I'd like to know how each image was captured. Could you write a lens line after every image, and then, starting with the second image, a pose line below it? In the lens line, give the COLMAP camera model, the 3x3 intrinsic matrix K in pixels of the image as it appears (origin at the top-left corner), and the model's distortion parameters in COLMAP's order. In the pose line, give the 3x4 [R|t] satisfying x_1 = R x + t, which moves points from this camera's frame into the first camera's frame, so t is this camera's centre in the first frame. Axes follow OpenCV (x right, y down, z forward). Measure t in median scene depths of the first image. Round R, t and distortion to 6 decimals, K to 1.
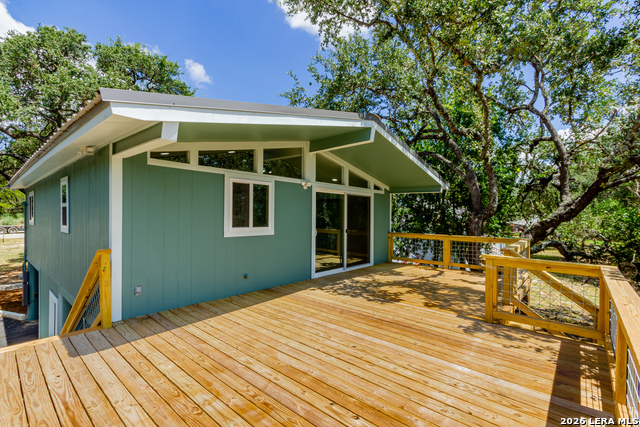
lens RADIAL K [[303.4, 0, 316.4], [0, 303.4, 214.9], [0, 0, 1]] dist [0.005618, 0.002481]
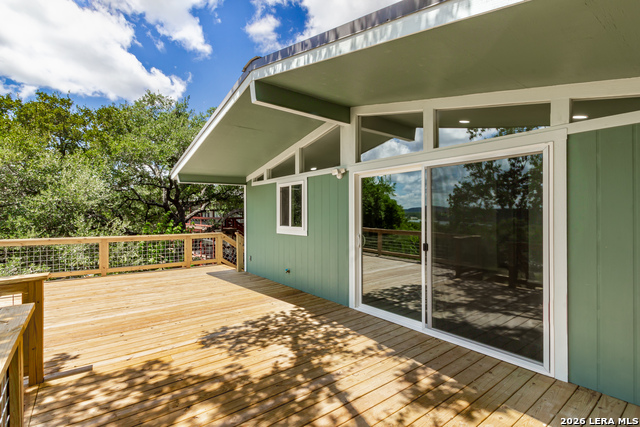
lens RADIAL K [[303.4, 0, 317.1], [0, 303.4, 217.5], [0, 0, 1]] dist [0.005618, 0.002481]
pose [[-0.190404, -0.005749, -0.981689, 0.780970], [-0.003921, 0.999979, -0.005095, 0.013687], [0.981698, 0.002879, -0.190423, 1.236339]]
